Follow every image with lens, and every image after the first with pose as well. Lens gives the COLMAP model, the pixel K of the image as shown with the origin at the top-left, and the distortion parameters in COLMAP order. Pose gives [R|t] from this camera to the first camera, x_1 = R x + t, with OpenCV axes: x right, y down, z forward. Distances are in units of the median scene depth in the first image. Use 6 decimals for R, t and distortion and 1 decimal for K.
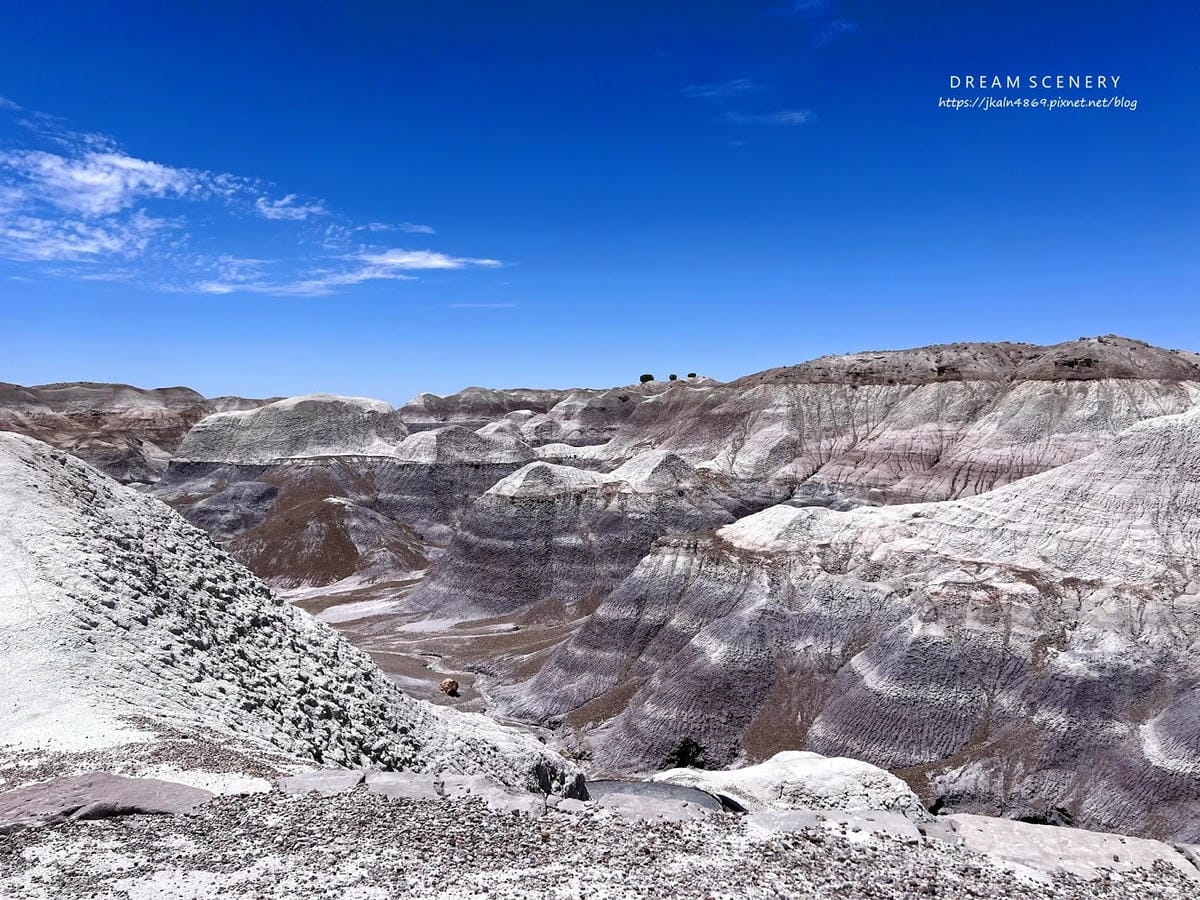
lens RADIAL K [[893.3, 0, 599.8], [0, 893.3, 455.1], [0, 0, 1]] dist [0.076844, -0.092159]
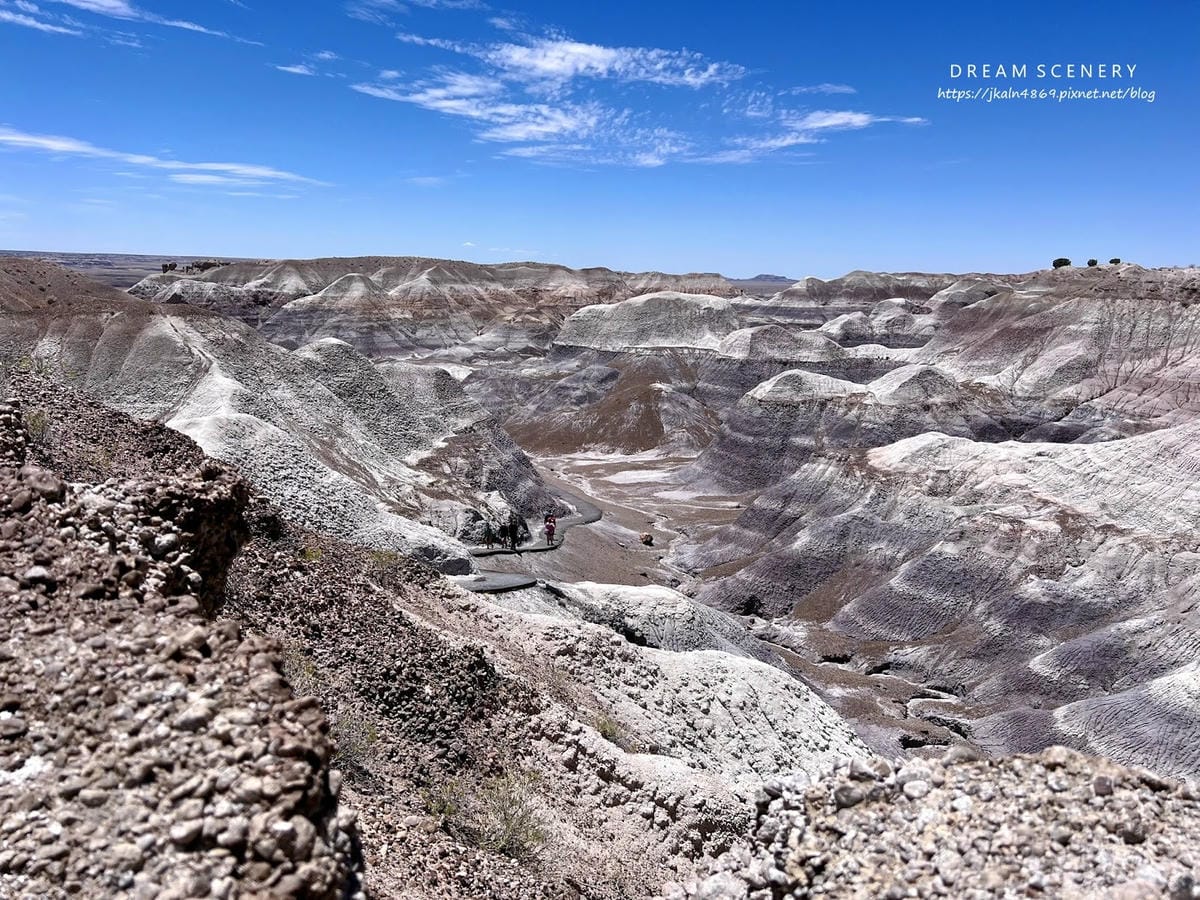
lens RADIAL K [[888.4, 0, 600.0], [0, 888.4, 450.0], [0, 0, 1]] dist [0.158561, -0.321752]
pose [[0.892501, 0.107995, -0.437926, 0.177654], [-0.046950, 0.987883, 0.147931, -0.039665], [0.448595, -0.111468, 0.886757, -0.121137]]
